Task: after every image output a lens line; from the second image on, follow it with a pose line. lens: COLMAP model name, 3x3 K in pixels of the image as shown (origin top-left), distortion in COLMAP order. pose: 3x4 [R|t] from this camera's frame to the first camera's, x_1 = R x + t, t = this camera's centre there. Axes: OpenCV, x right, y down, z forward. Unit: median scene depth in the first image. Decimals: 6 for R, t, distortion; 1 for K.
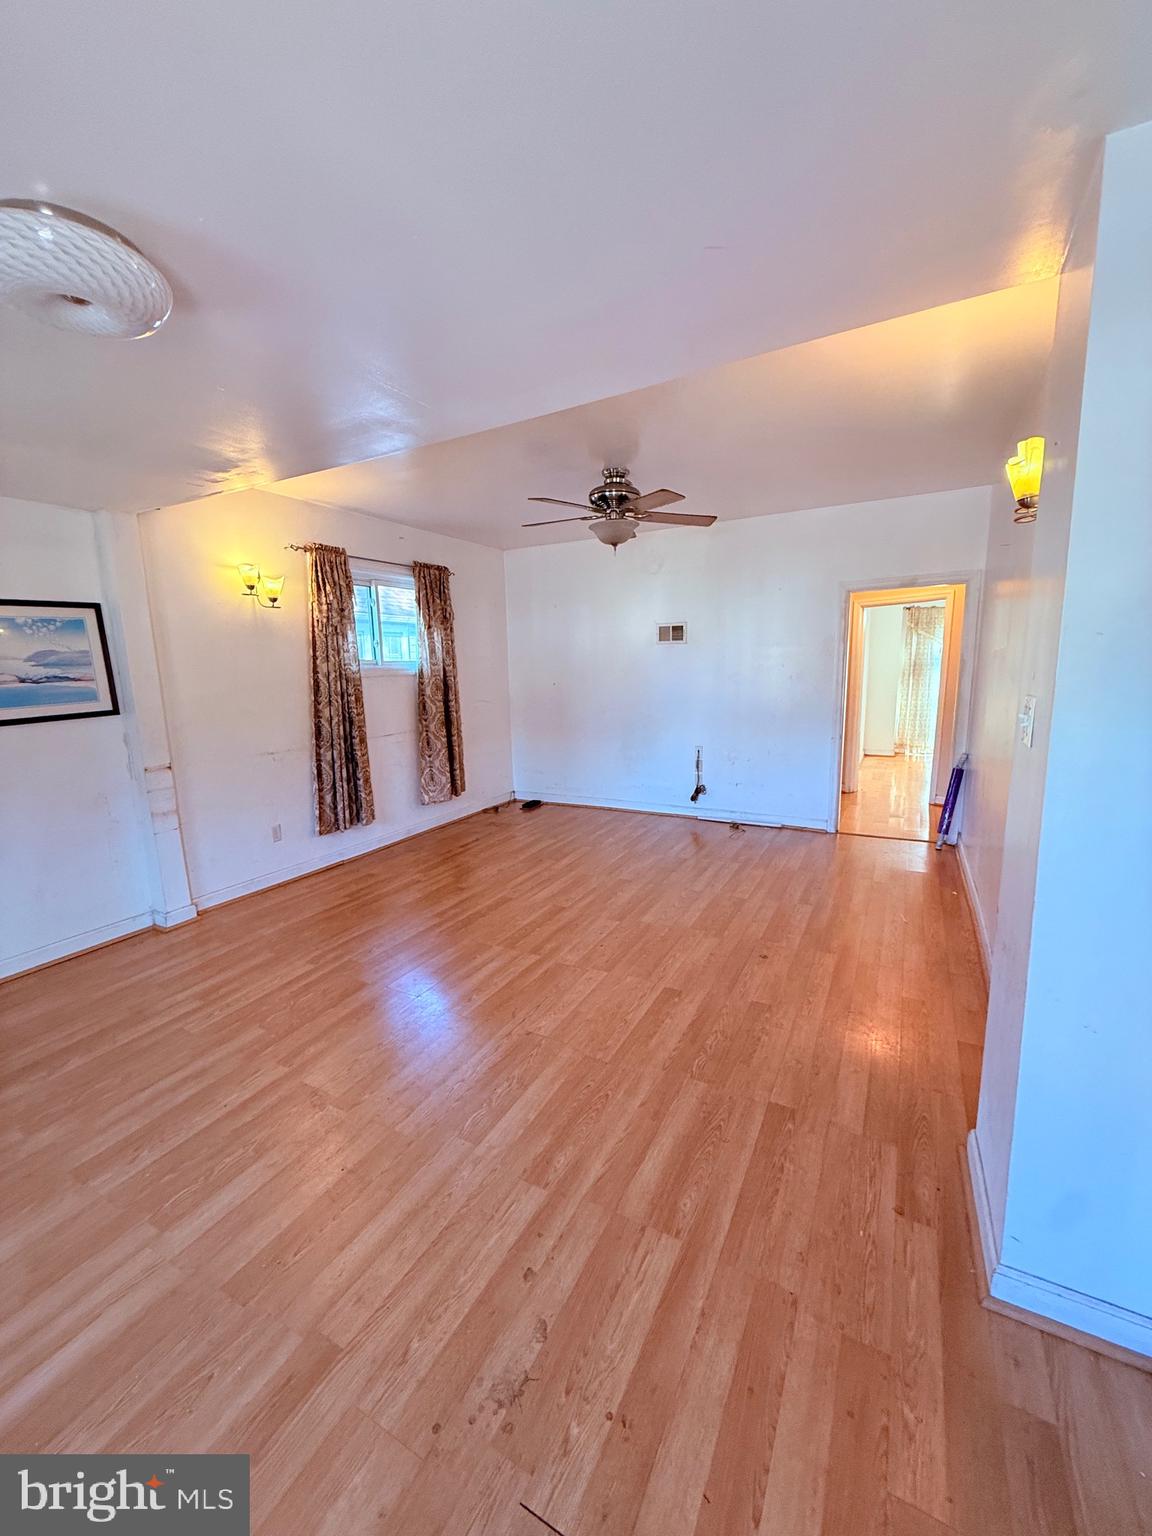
lens RADIAL K [[611.7, 0, 575.1], [0, 611.7, 765.0], [0, 0, 1]] dist [-0.000822, -0.000020]
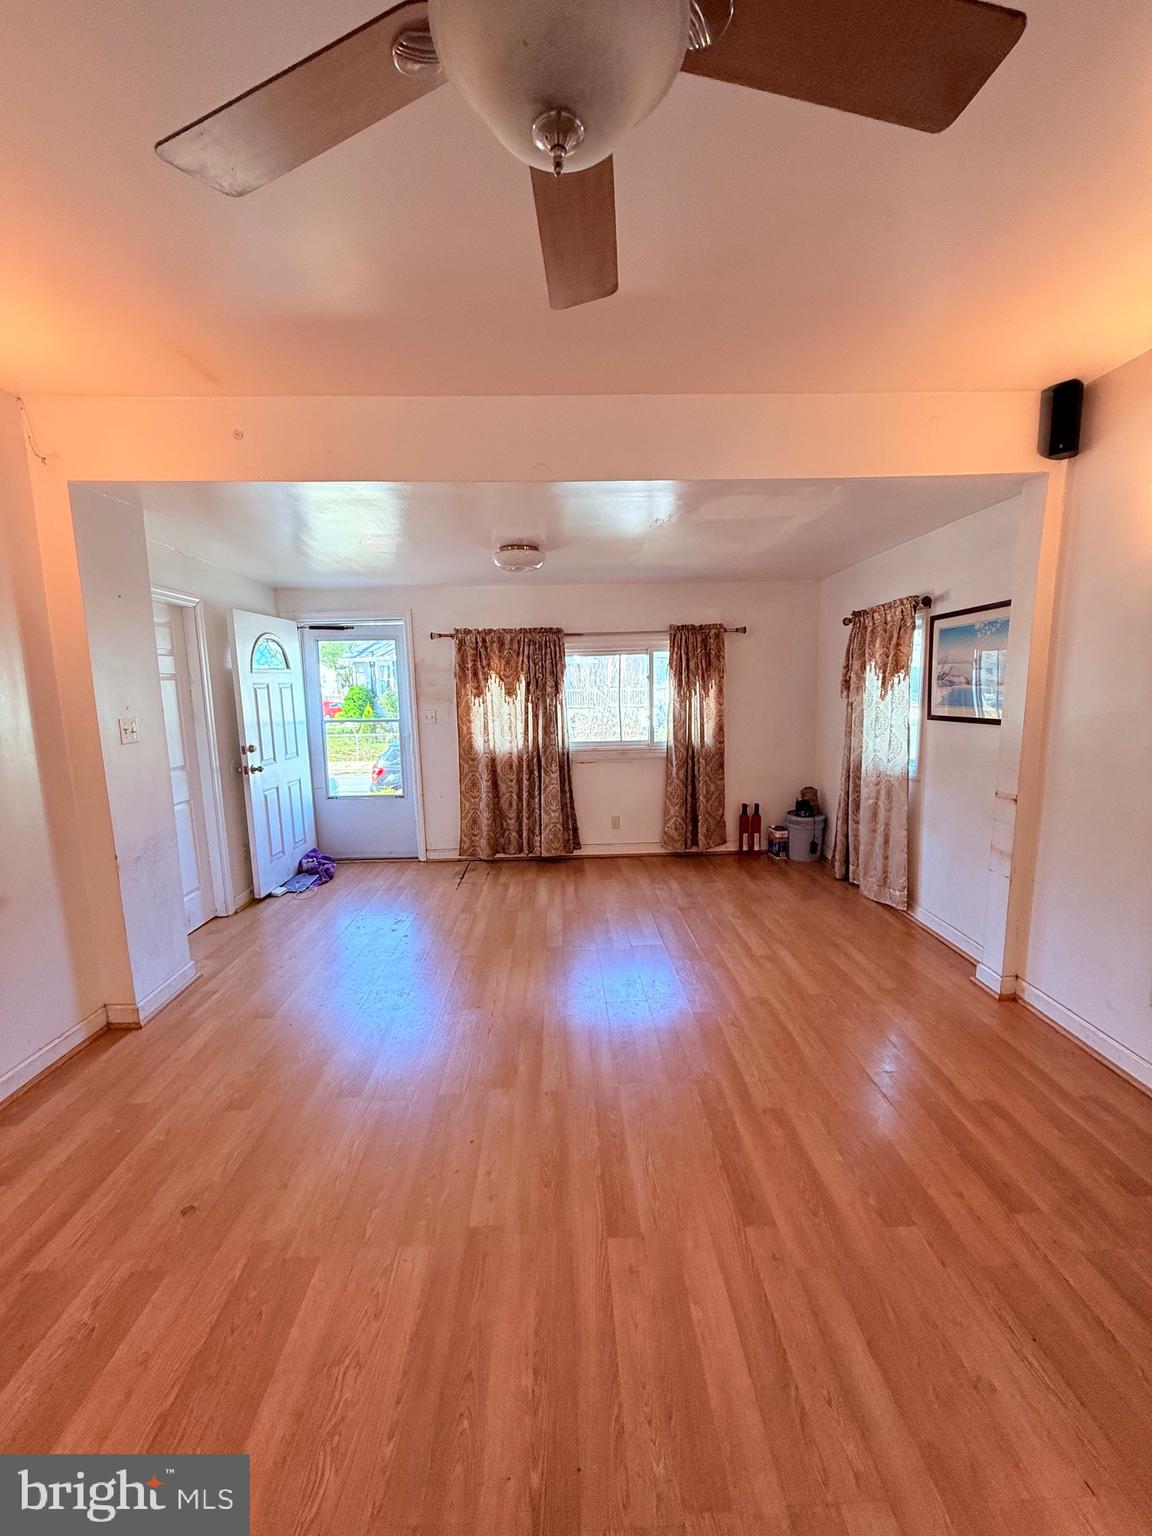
lens RADIAL K [[611.7, 0, 579.0], [0, 611.7, 768.5], [0, 0, 1]] dist [-0.000822, -0.000020]
pose [[-0.860578, 0.113975, -0.496402, 0.229174], [-0.045390, 0.953599, 0.297638, -0.277291], [0.507292, 0.278672, -0.815473, 1.539924]]
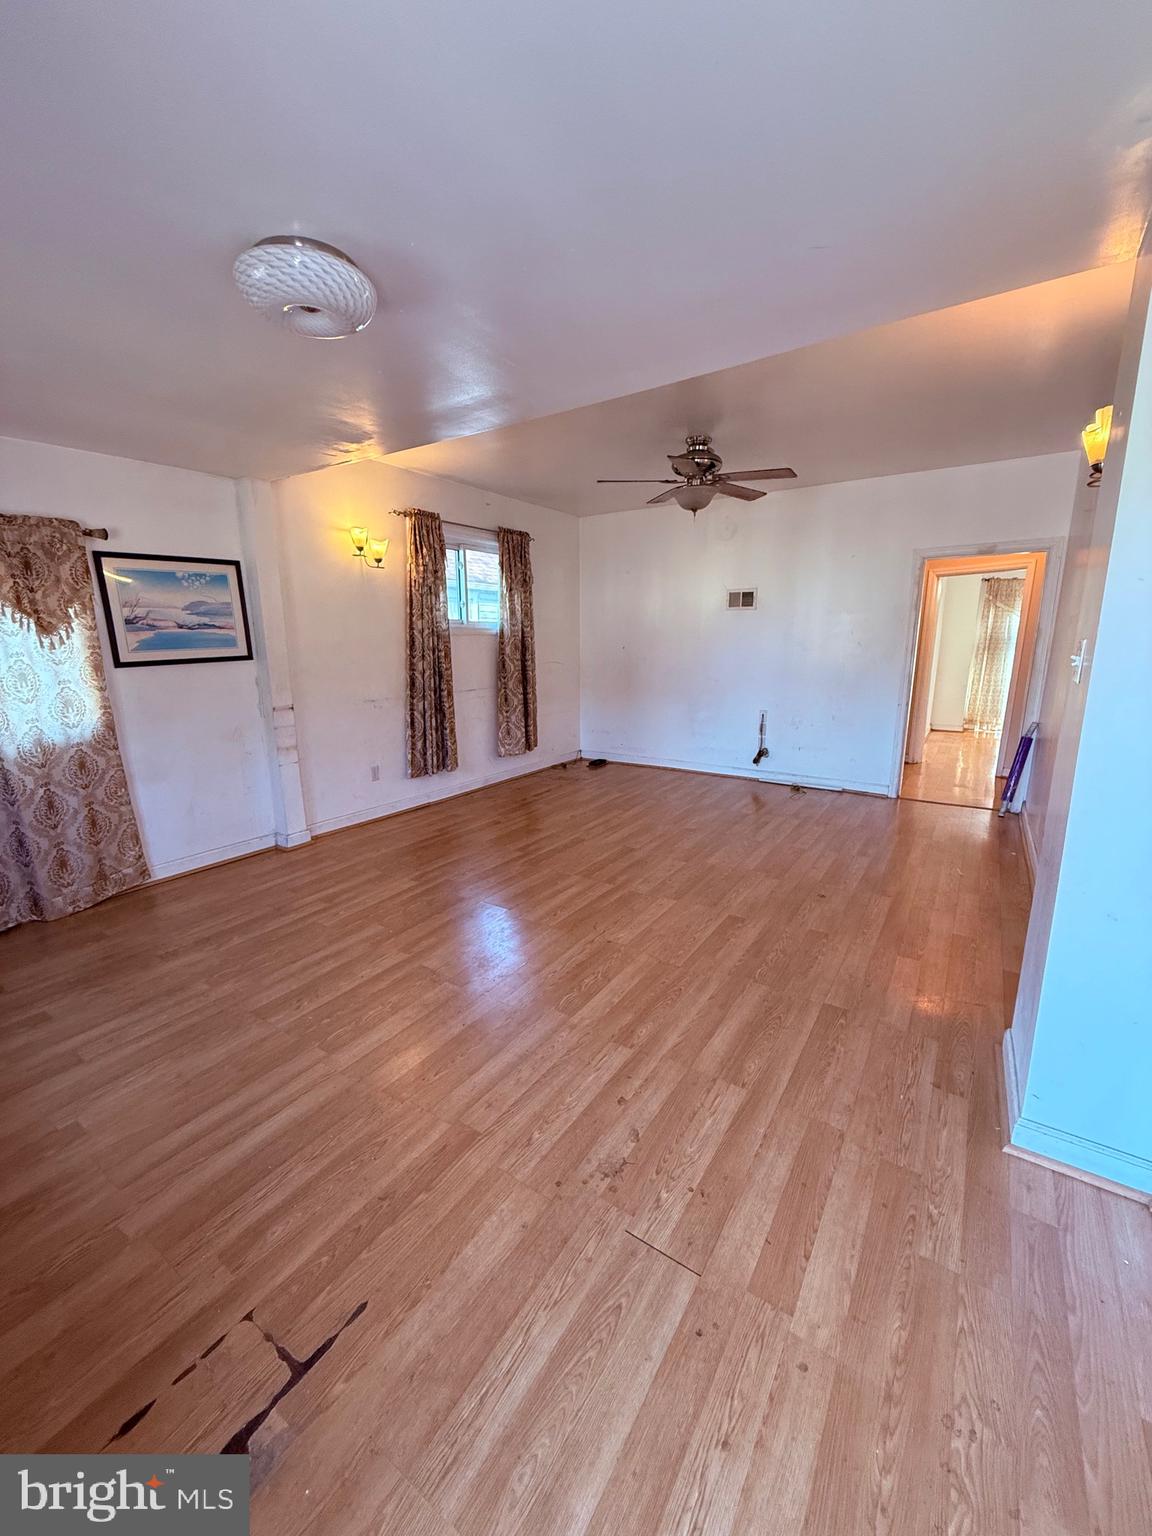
lens RADIAL K [[611.7, 0, 574.4], [0, 611.7, 765.1], [0, 0, 1]] dist [-0.000822, -0.000020]
pose [[0.995703, 0.037168, -0.084818, -0.044815], [-0.033445, 0.998431, 0.044901, 0.047452], [0.086353, -0.041871, 0.995384, -0.107196]]
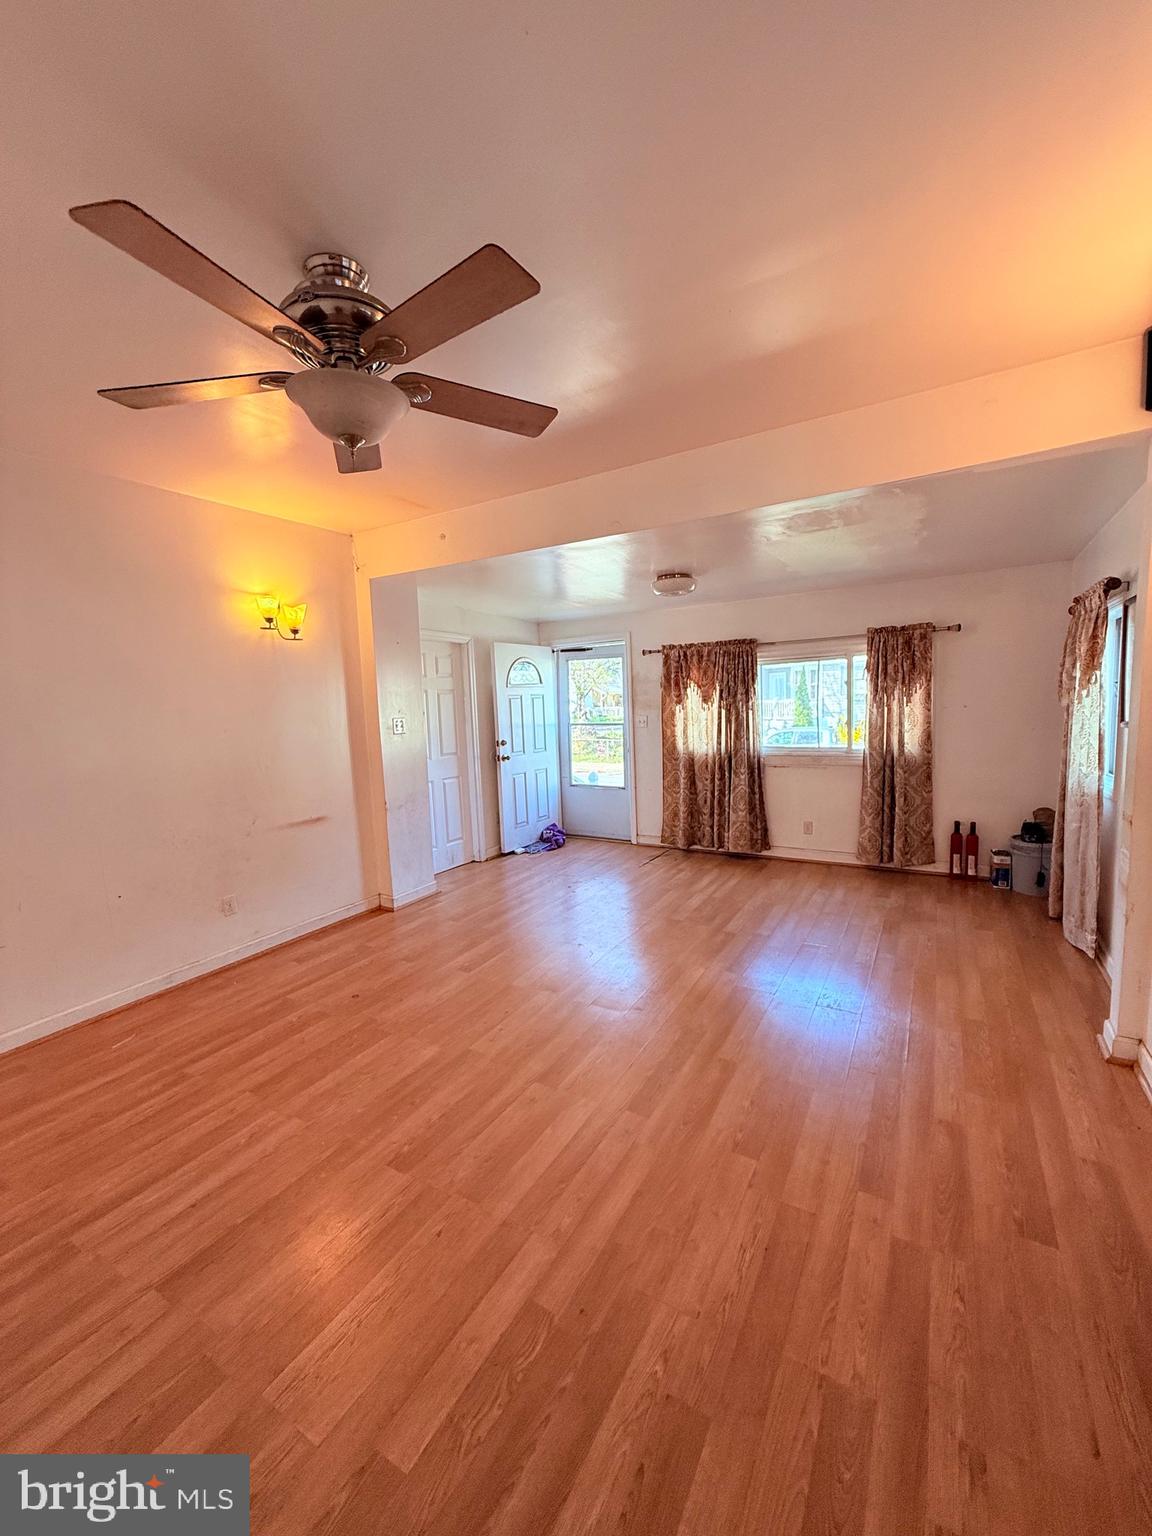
lens RADIAL K [[611.7, 0, 576.2], [0, 611.7, 769.9], [0, 0, 1]] dist [-0.000822, -0.000020]
pose [[-0.997385, 0.057526, 0.043750, -0.125464], [0.067496, 0.957829, 0.279300, -0.308699], [-0.025838, 0.281522, -0.959207, 1.857850]]
